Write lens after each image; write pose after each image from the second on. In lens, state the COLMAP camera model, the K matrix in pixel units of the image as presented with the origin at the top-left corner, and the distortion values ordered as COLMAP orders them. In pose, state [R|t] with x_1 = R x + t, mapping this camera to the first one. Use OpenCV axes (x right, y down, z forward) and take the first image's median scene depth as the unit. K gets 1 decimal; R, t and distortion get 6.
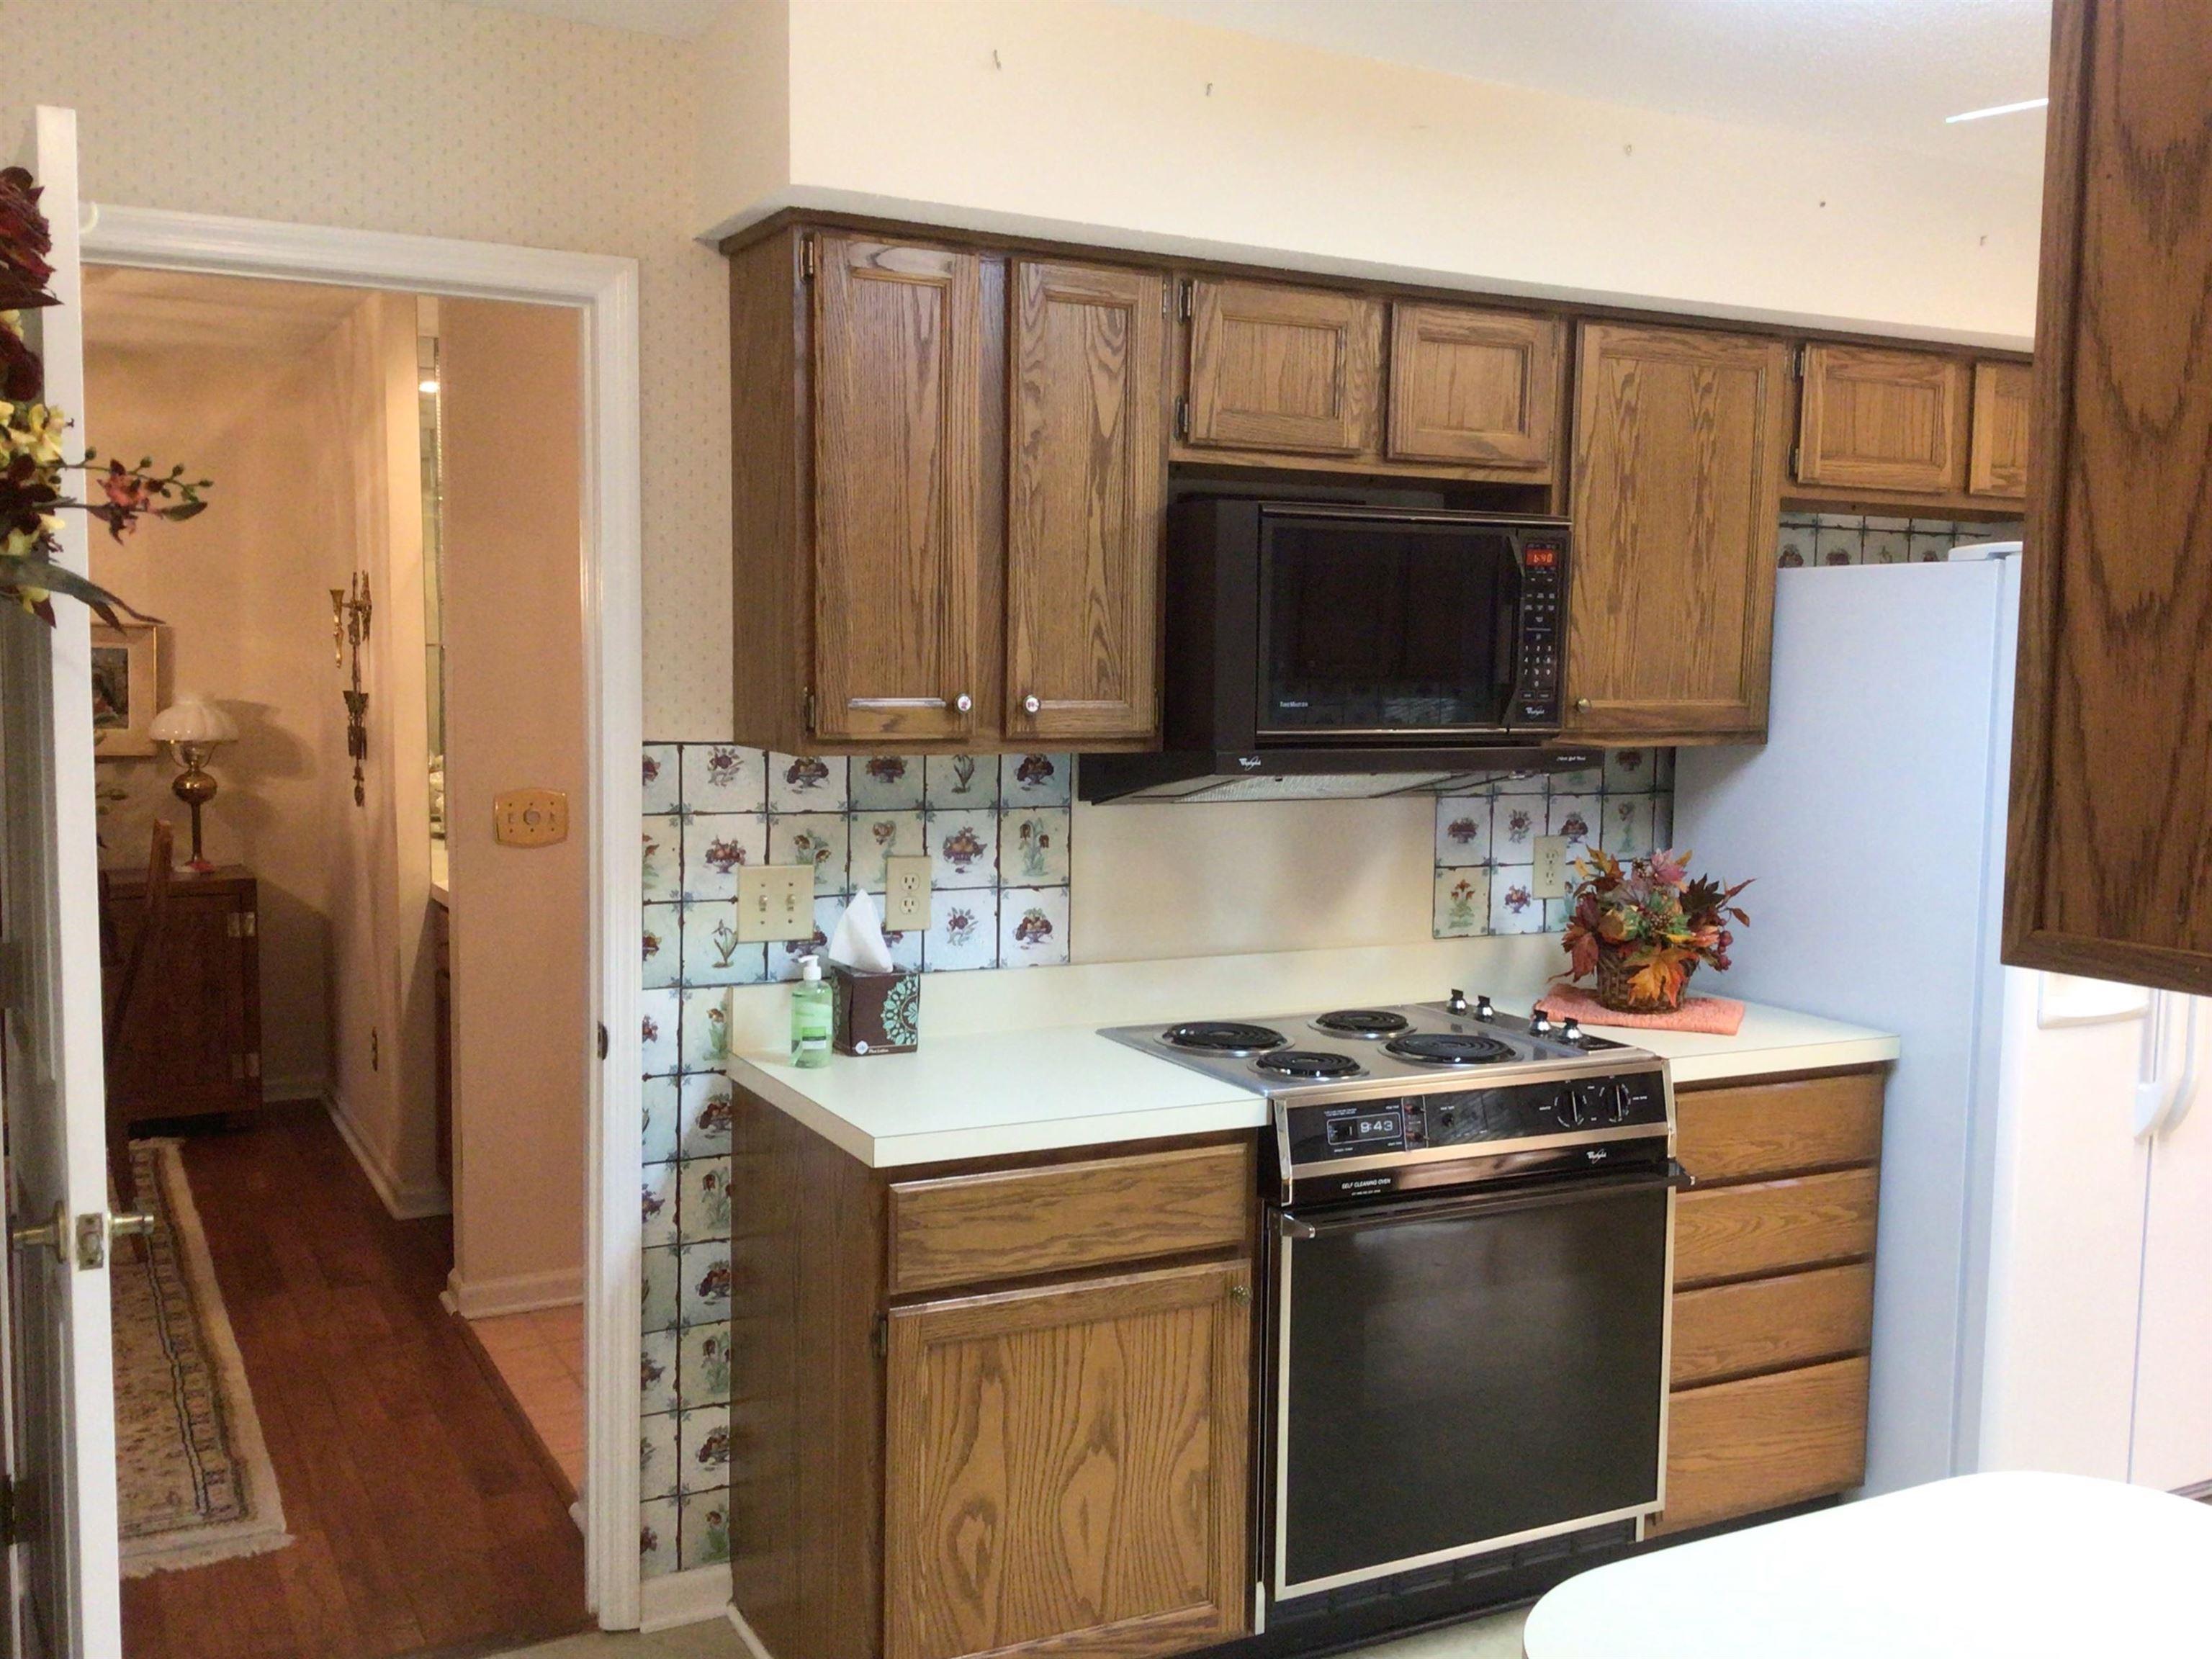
lens RADIAL K [[2003.1, 0, 1103.6], [0, 2003.1, 843.0], [0, 0, 1]] dist [0.099653, -0.144432]
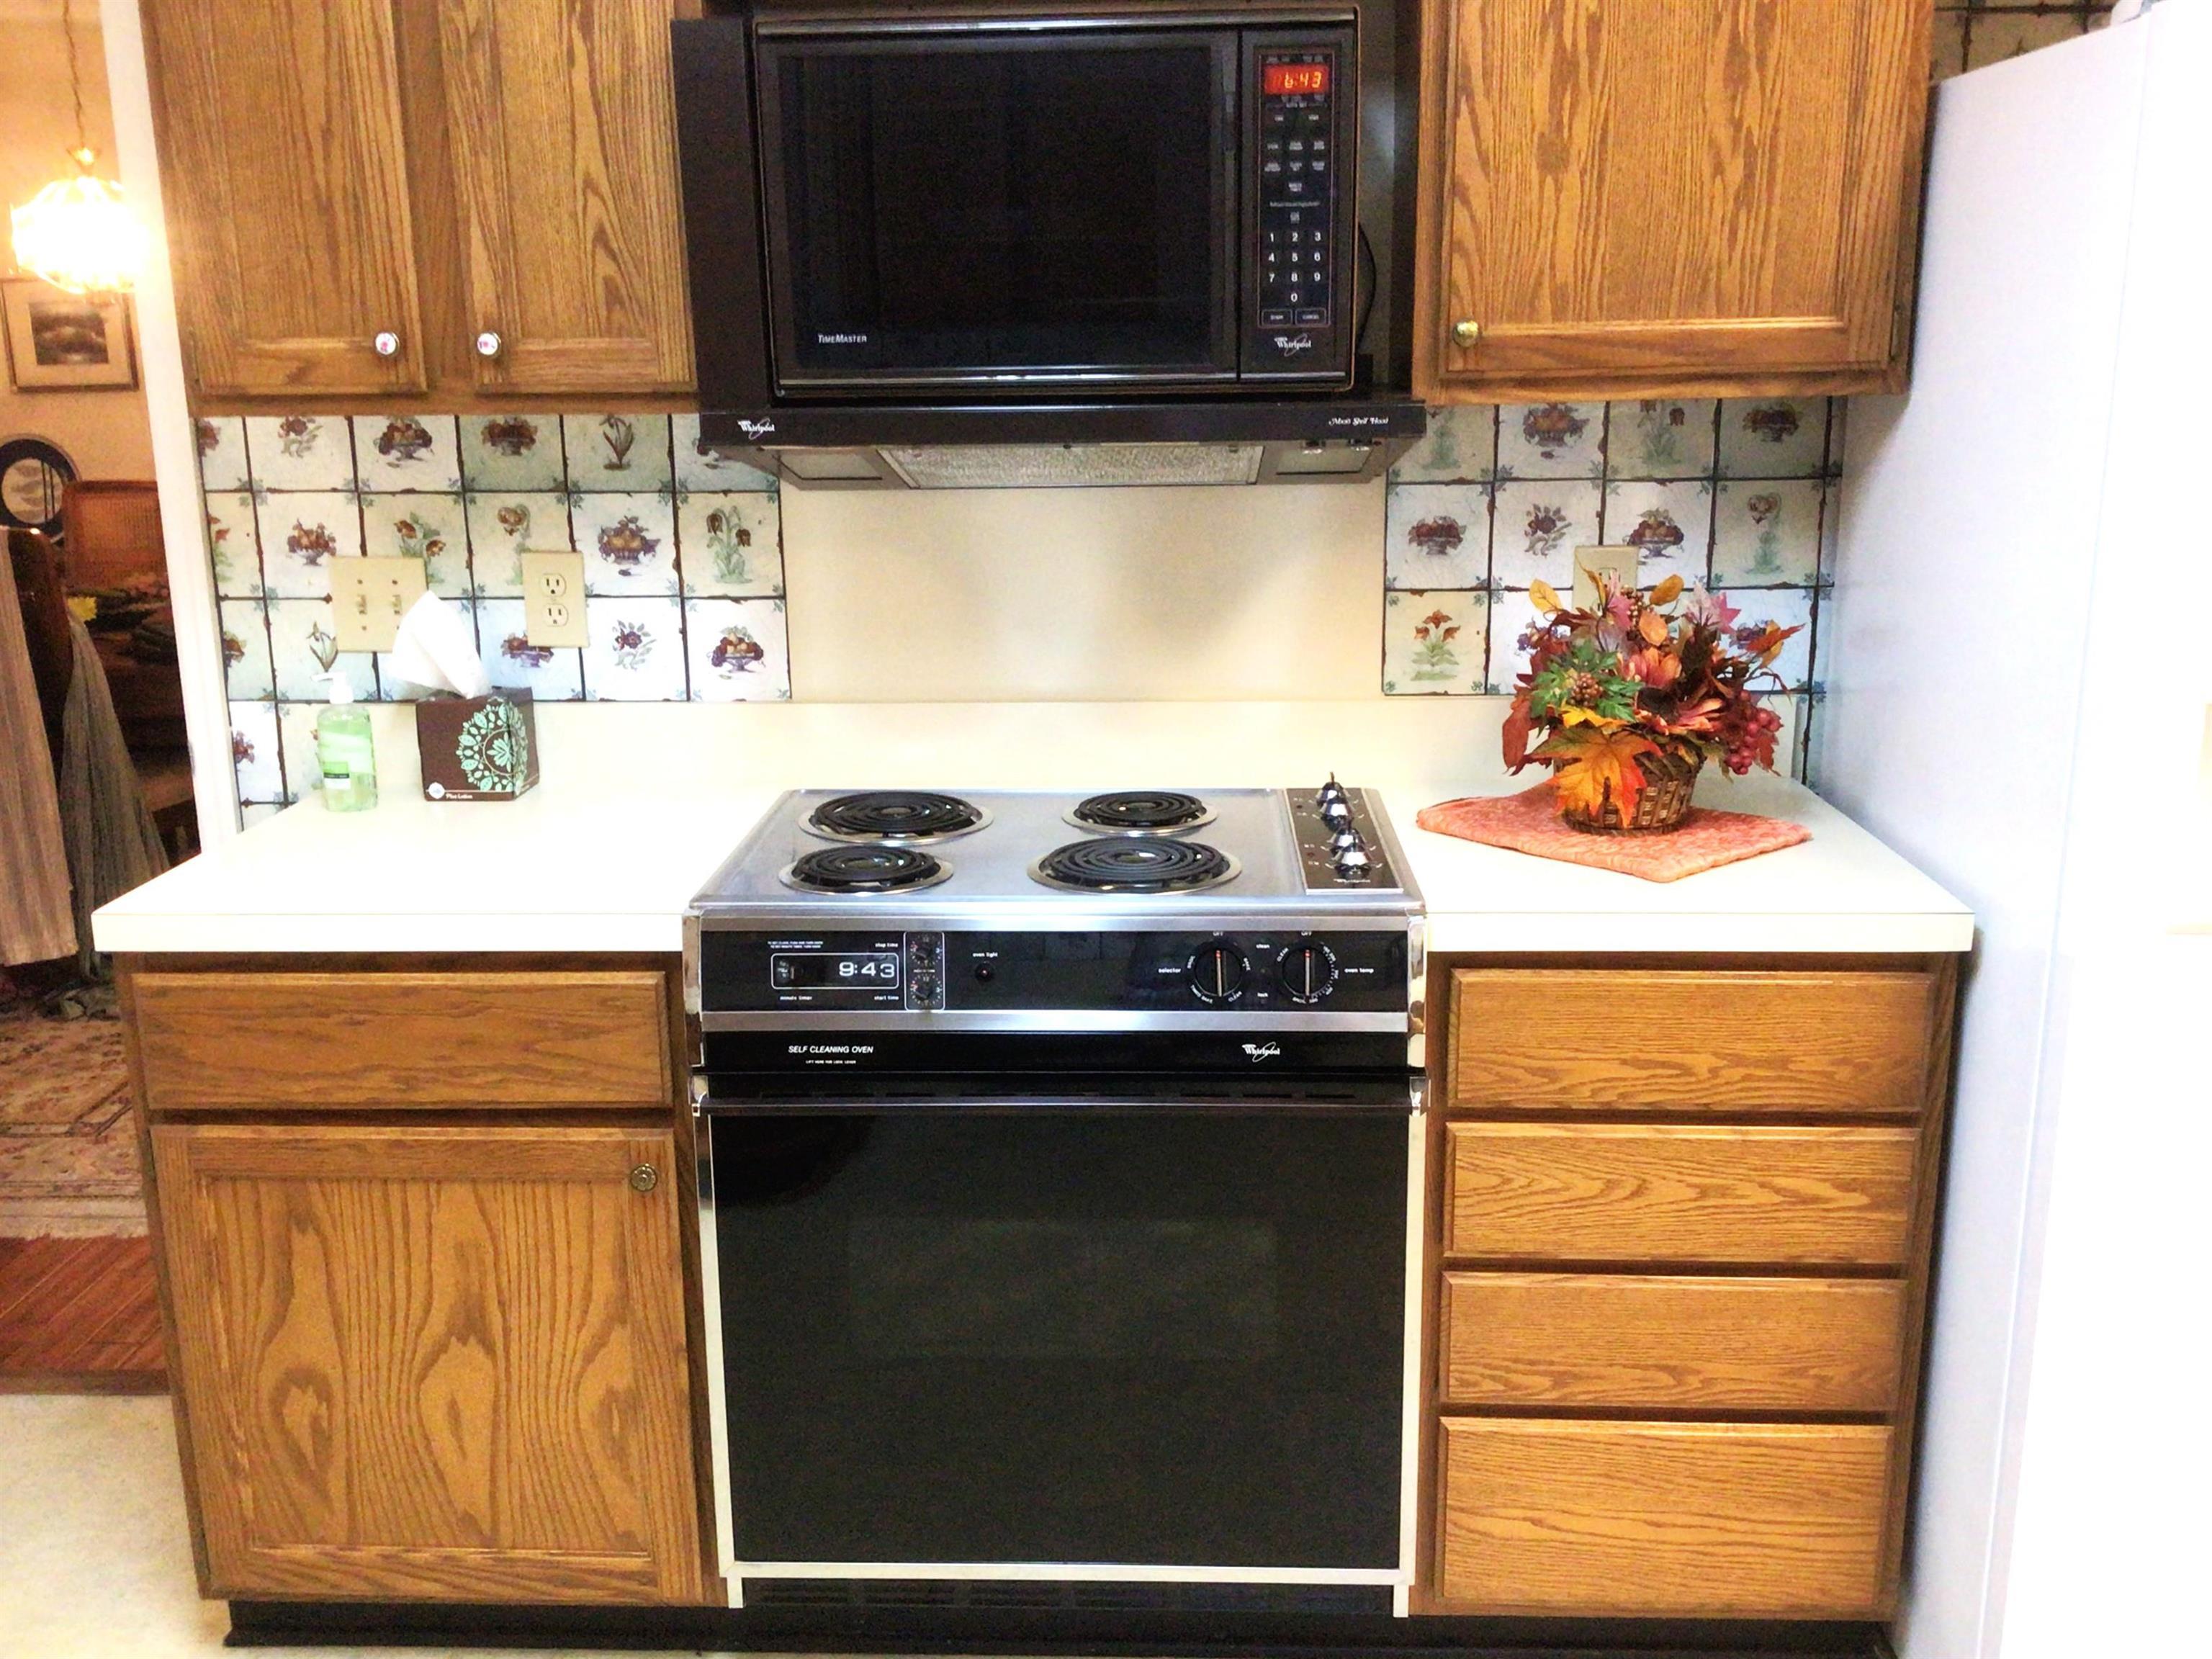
lens RADIAL K [[1991.2, 0, 1096.9], [0, 1991.2, 844.8], [0, 0, 1]] dist [0.138262, -0.303016]
pose [[0.867447, 0.096759, -0.488031, 0.500080], [-0.020089, 0.986918, 0.159964, -0.010785], [0.497125, -0.128956, 0.858043, 0.433164]]
